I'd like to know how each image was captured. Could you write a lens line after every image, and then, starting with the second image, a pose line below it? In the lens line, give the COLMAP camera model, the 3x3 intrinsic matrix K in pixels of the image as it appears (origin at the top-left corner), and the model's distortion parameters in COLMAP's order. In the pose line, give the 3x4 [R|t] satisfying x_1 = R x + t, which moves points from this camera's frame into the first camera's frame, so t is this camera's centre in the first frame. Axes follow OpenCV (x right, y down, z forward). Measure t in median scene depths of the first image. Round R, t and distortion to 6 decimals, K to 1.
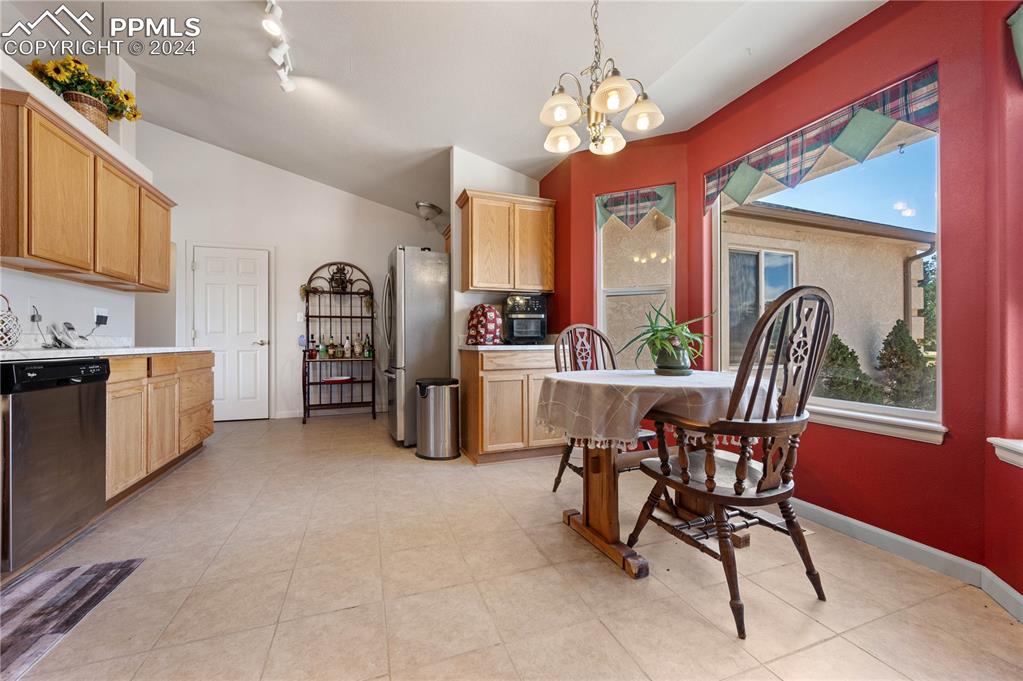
lens RADIAL K [[402.5, 0, 511.5], [0, 402.5, 348.1], [0, 0, 1]] dist [-0.003304, 0.000199]
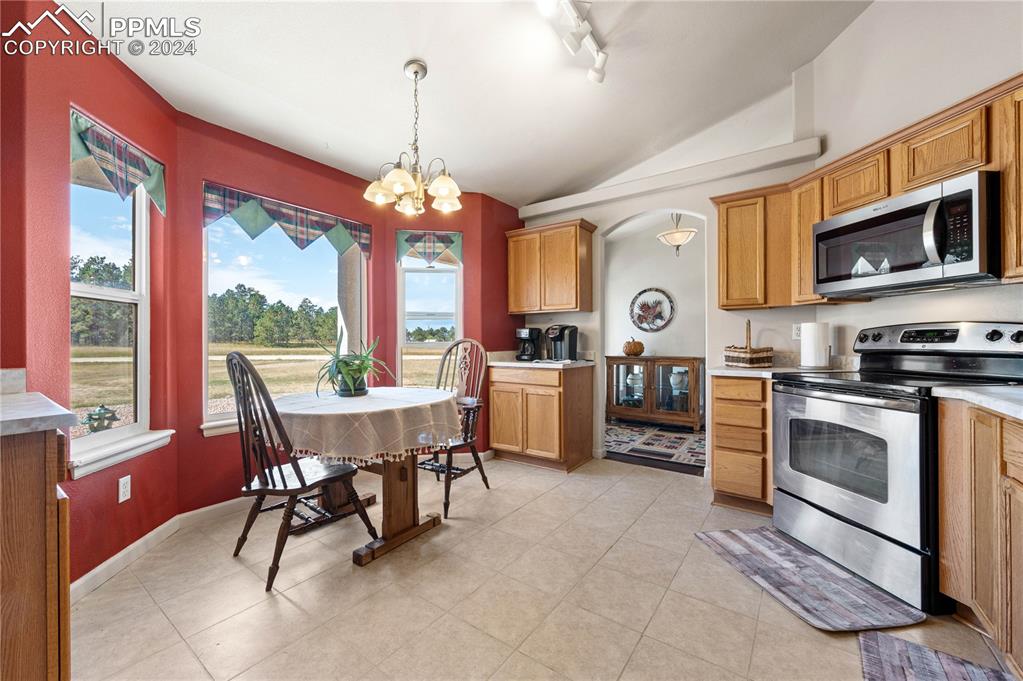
lens RADIAL K [[402.5, 0, 509.7], [0, 402.5, 340.1], [0, 0, 1]] dist [-0.003304, 0.000199]
pose [[-0.557924, 0.005443, 0.829874, -0.786775], [0.019137, 0.999797, 0.006309, -0.085371], [-0.829672, 0.019401, -0.557915, 1.152231]]
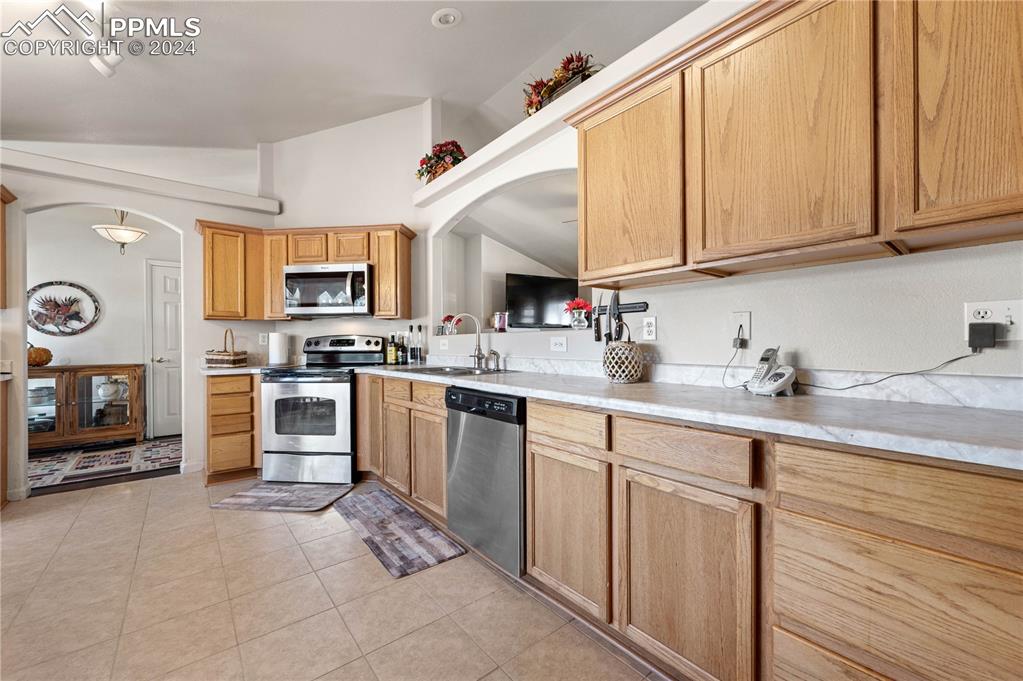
lens RADIAL K [[402.5, 0, 506.9], [0, 402.5, 343.2], [0, 0, 1]] dist [-0.003304, 0.000199]
pose [[-0.946114, 0.007646, -0.323744, -0.664170], [0.002289, 0.999854, 0.016924, -0.095260], [0.323826, 0.015270, -0.945993, 1.642791]]
